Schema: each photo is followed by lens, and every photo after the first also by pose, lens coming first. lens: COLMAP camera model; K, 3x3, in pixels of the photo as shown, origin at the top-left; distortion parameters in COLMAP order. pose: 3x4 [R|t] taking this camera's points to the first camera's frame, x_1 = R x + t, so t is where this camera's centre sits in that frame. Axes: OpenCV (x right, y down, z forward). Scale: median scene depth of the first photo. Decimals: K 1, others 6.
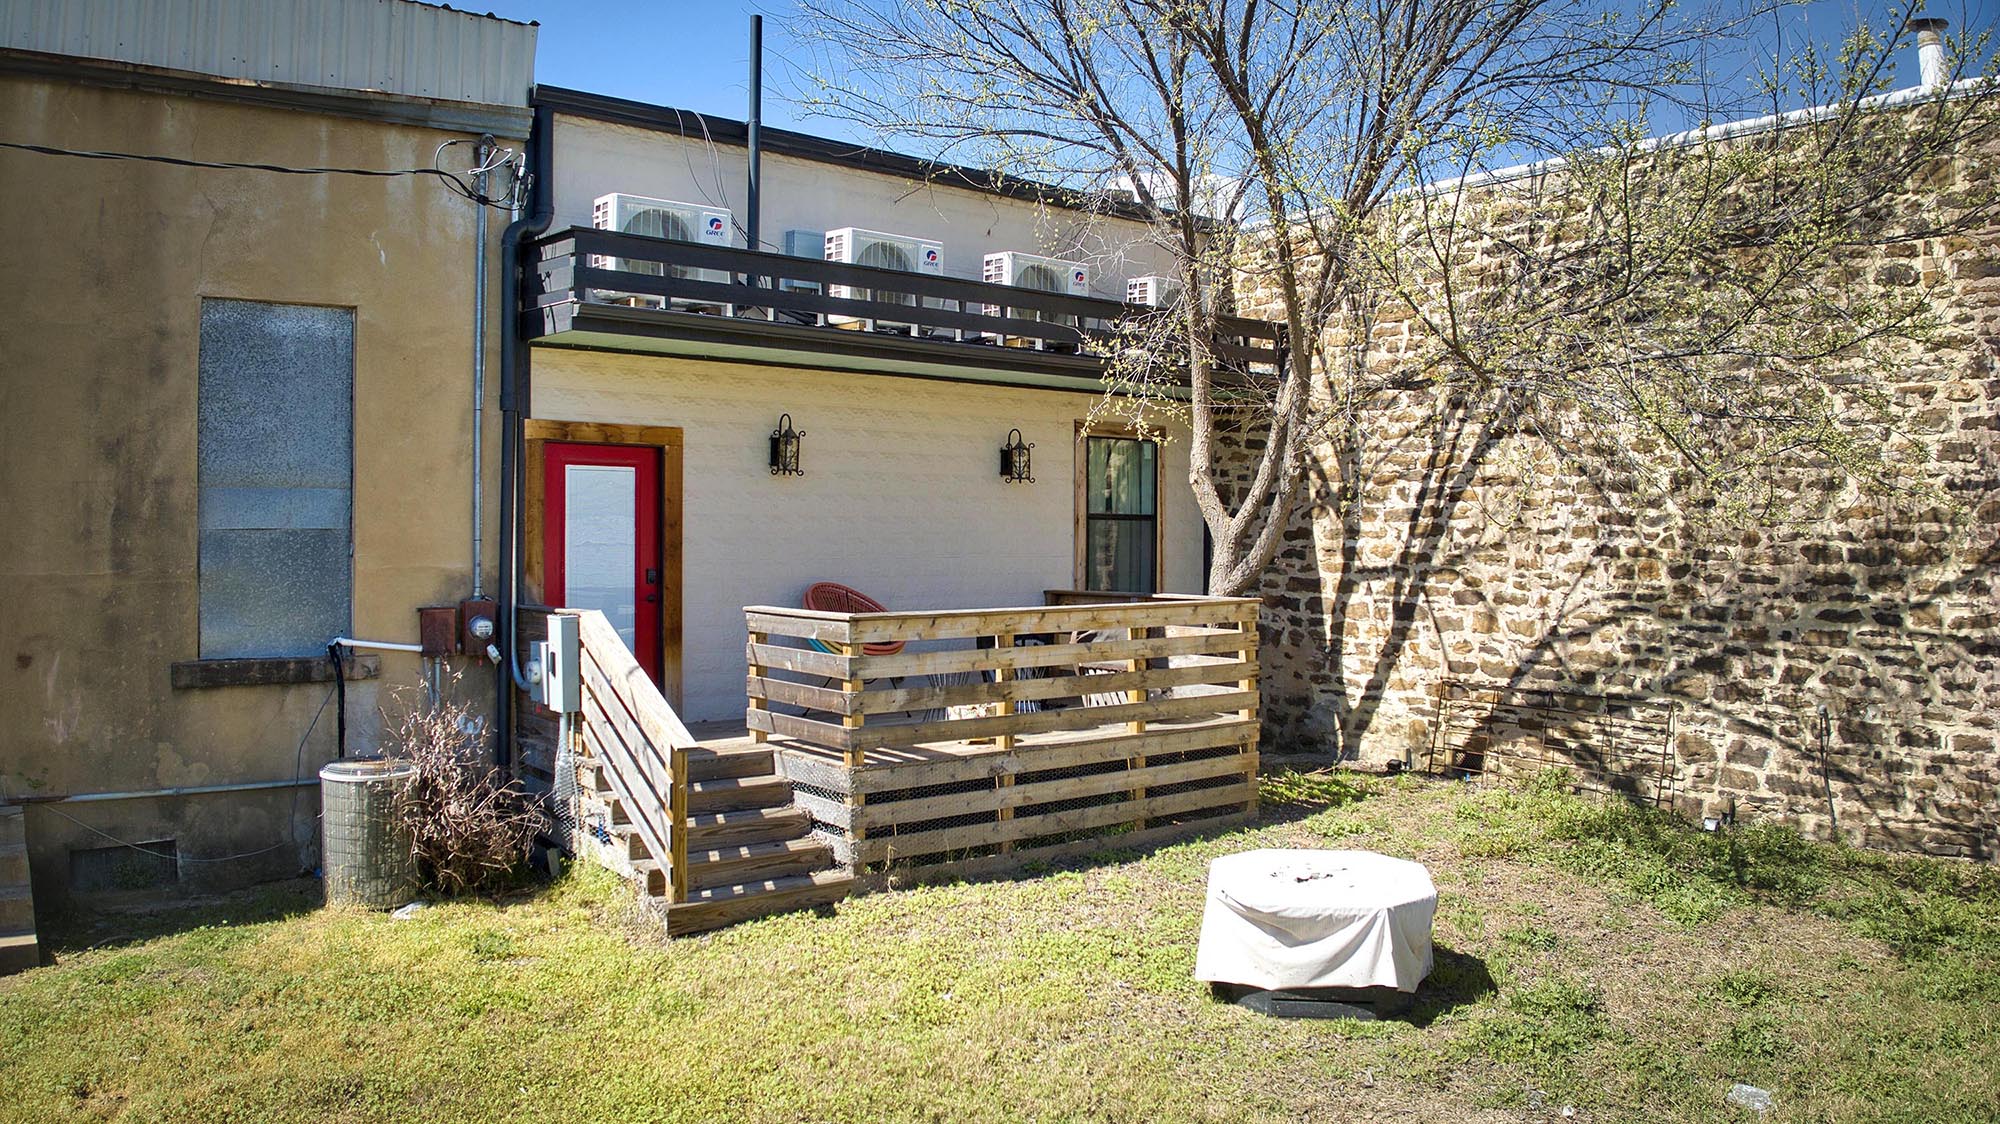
lens RADIAL K [[1414.1, 0, 1000.0], [0, 1414.1, 562.0], [0, 0, 1]] dist [-0.110734, 0.000373]
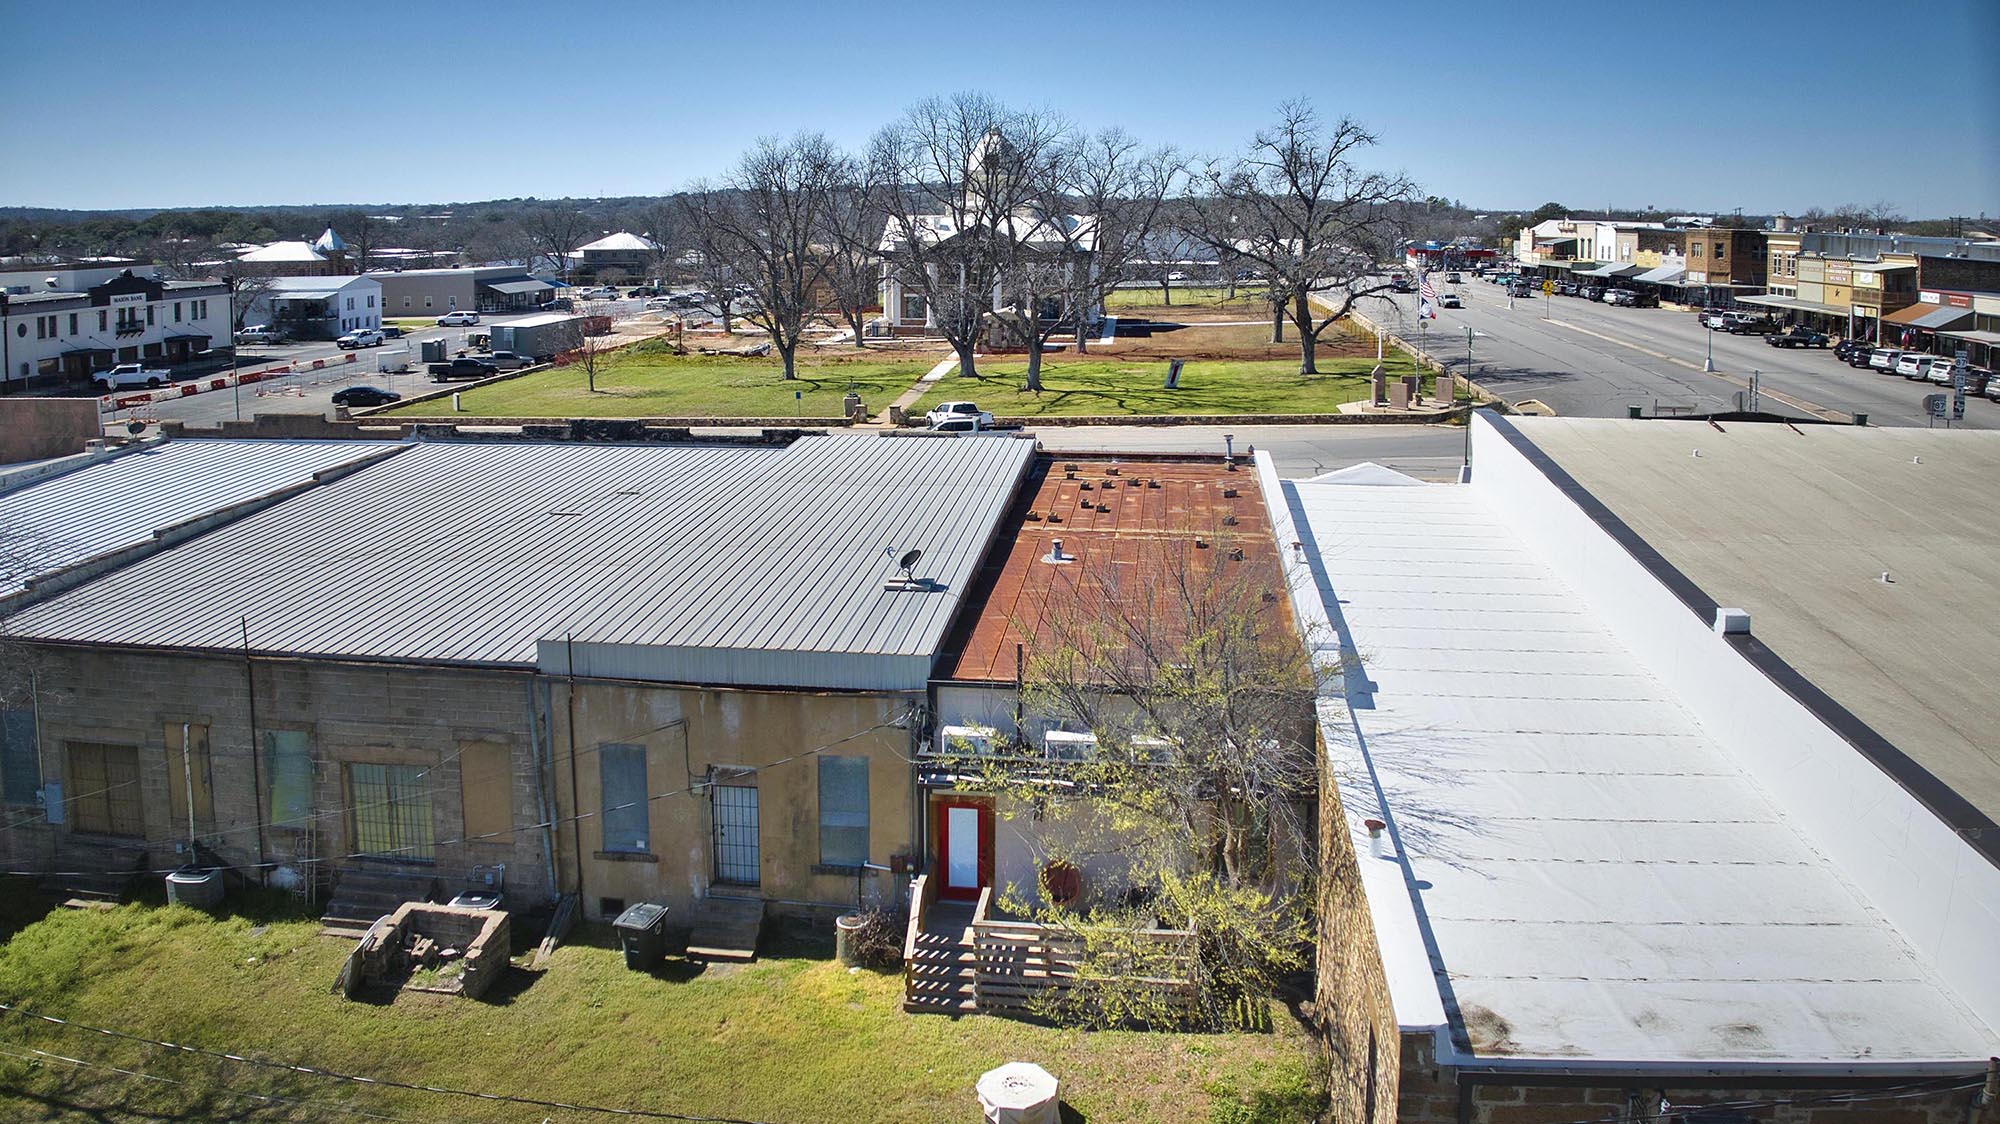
lens RADIAL K [[1414.1, 0, 1000.0], [0, 1414.1, 562.0], [0, 0, 1]] dist [-0.110734, 0.000373]
pose [[0.706274, 0.194183, -0.680787, 1.766098], [-0.022592, 0.967339, 0.252479, -1.430847], [0.707578, -0.162939, 0.687593, -0.802302]]
